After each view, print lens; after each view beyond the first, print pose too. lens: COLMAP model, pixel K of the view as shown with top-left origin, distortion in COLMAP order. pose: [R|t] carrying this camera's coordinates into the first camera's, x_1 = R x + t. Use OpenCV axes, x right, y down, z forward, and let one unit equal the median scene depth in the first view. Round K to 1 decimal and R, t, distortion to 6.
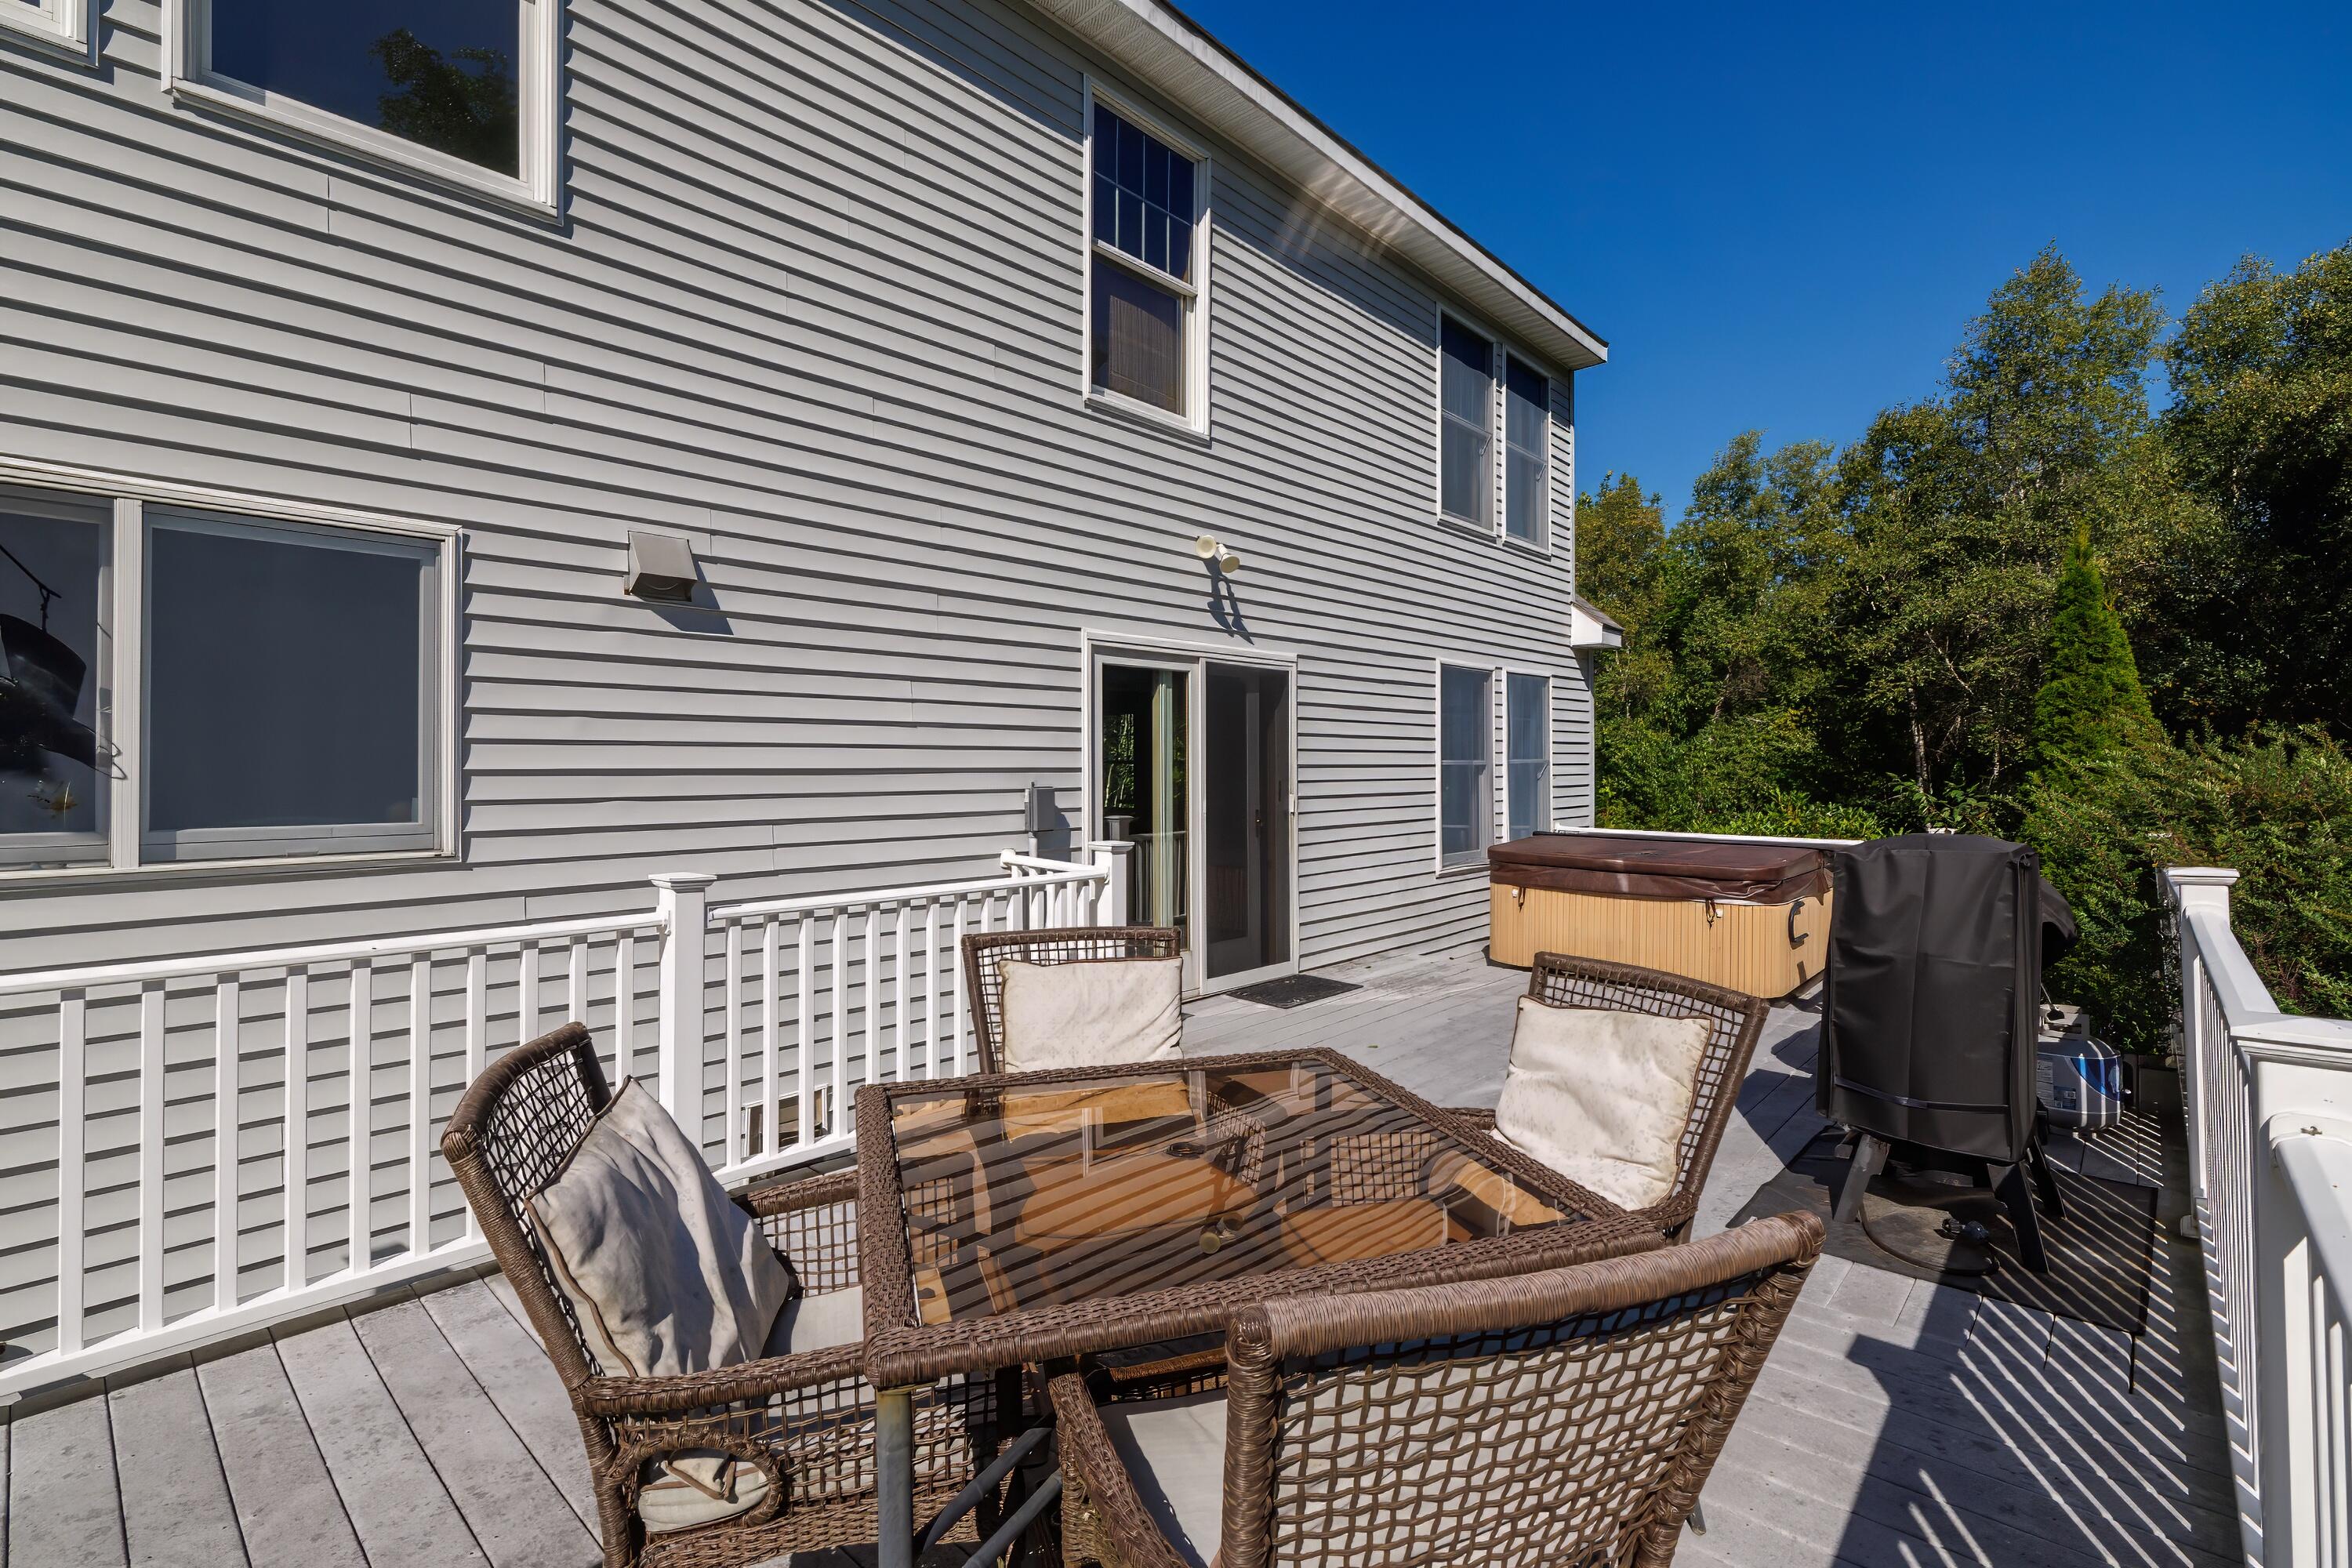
lens RADIAL K [[1054.2, 0, 1169.5], [0, 1054.2, 750.6], [0, 0, 1]] dist [0.001374, 0.000098]
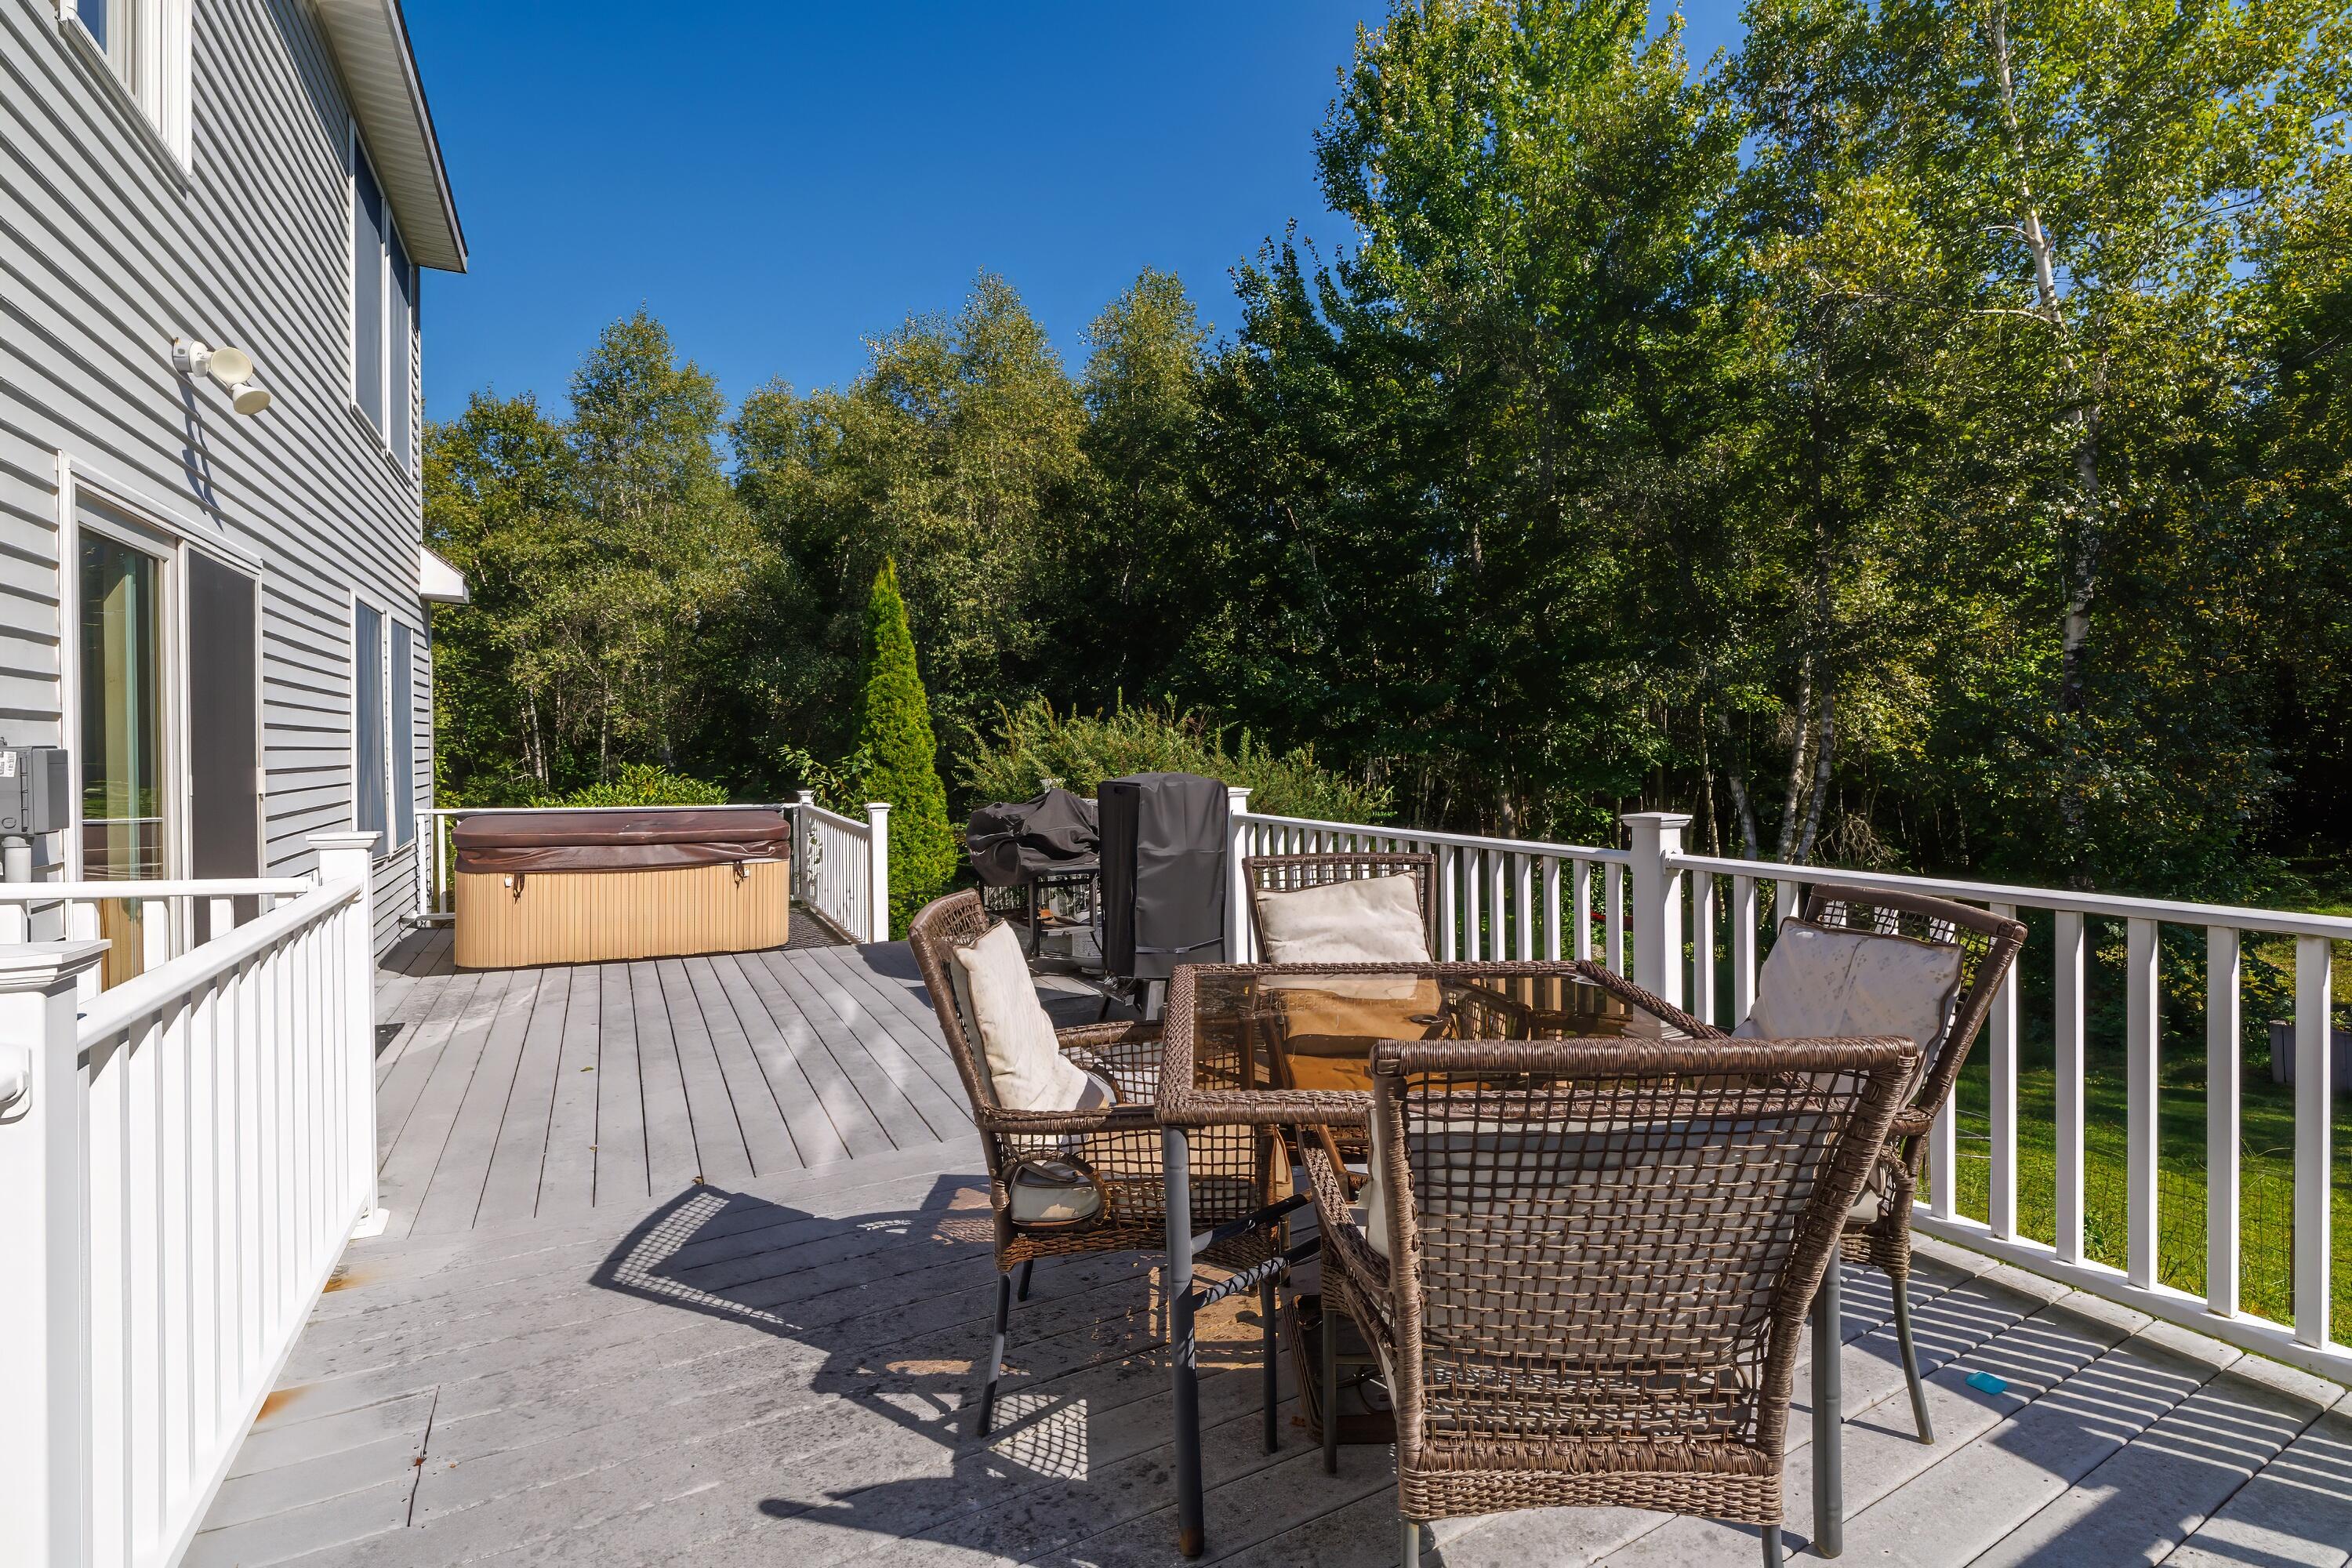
lens RADIAL K [[1054.2, 0, 1169.5], [0, 1054.2, 750.6], [0, 0, 1]] dist [0.001374, 0.000098]
pose [[0.317162, 0.000922, 0.948371, -0.270762], [-0.012431, 0.999918, 0.003185, 0.017739], [-0.948290, -0.012799, 0.317147, 0.199637]]
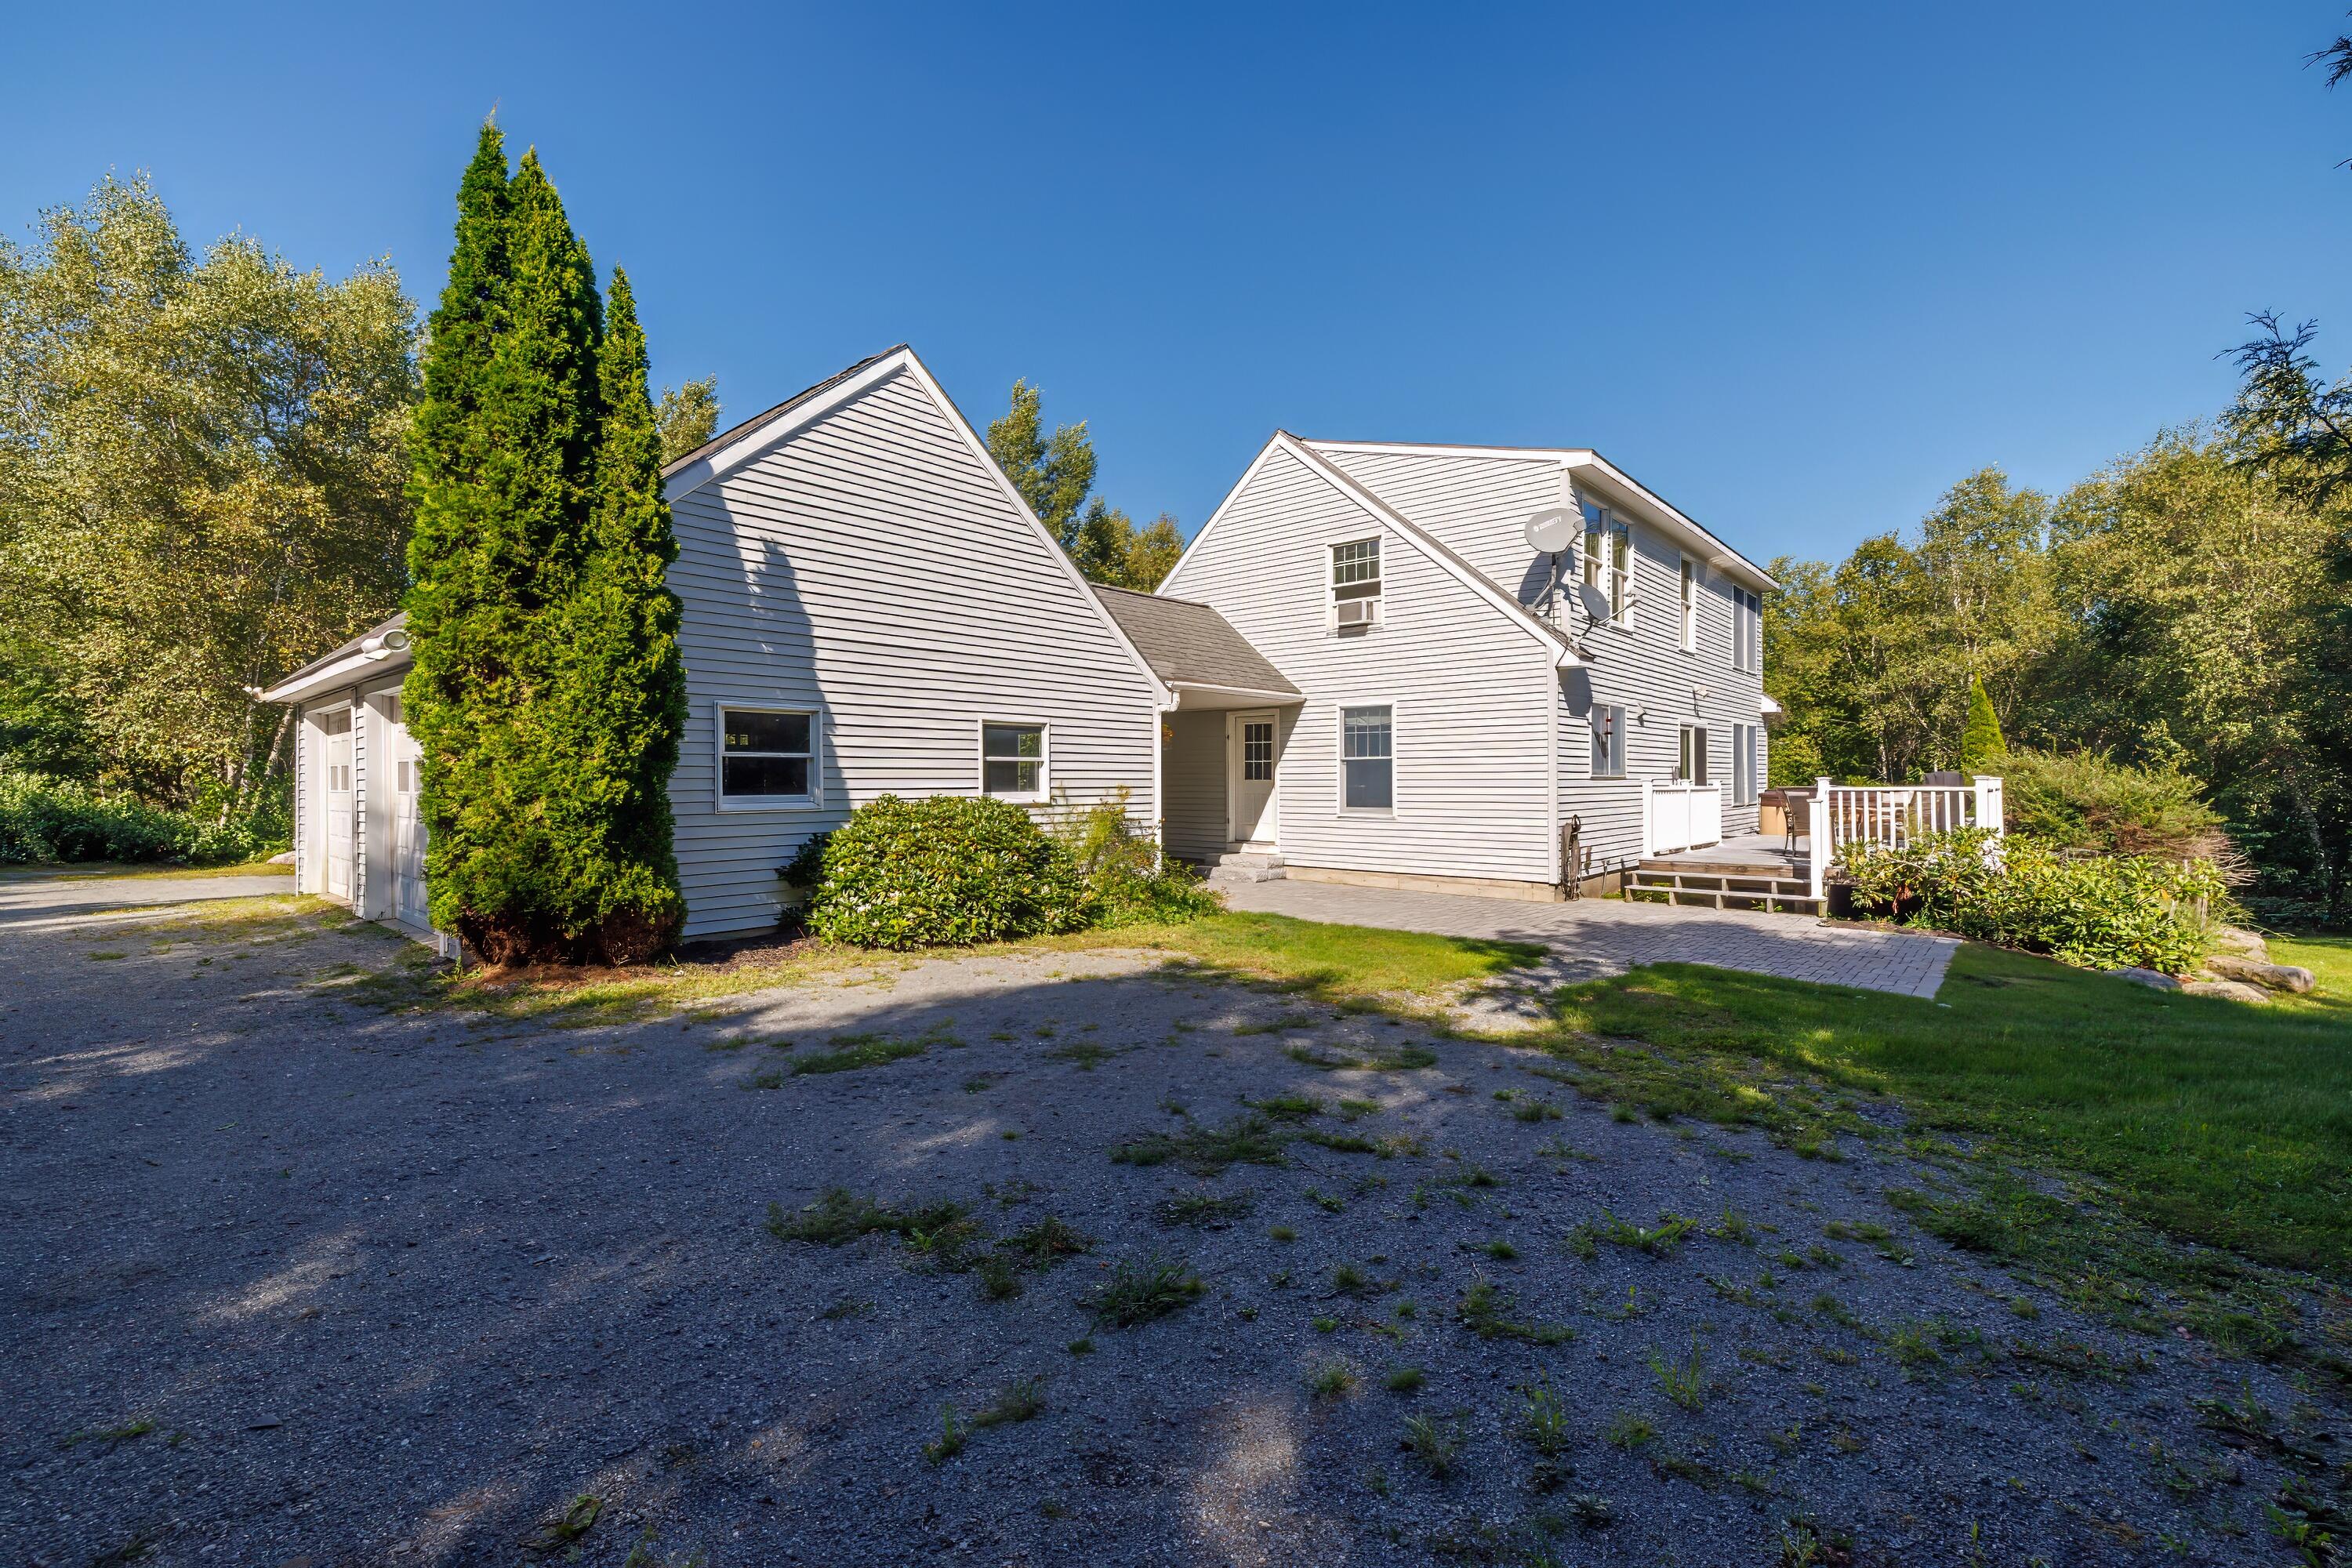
lens RADIAL K [[994.8, 0, 1176.0], [0, 994.8, 784.0], [0, 0, 1]] dist [0.000198, -0.000019]
pose [[0.999912, 0.006022, 0.011811, -1.227873], [-0.006303, 0.999695, 0.023888, 0.025596], [-0.011664, -0.023960, 0.999645, -1.594787]]
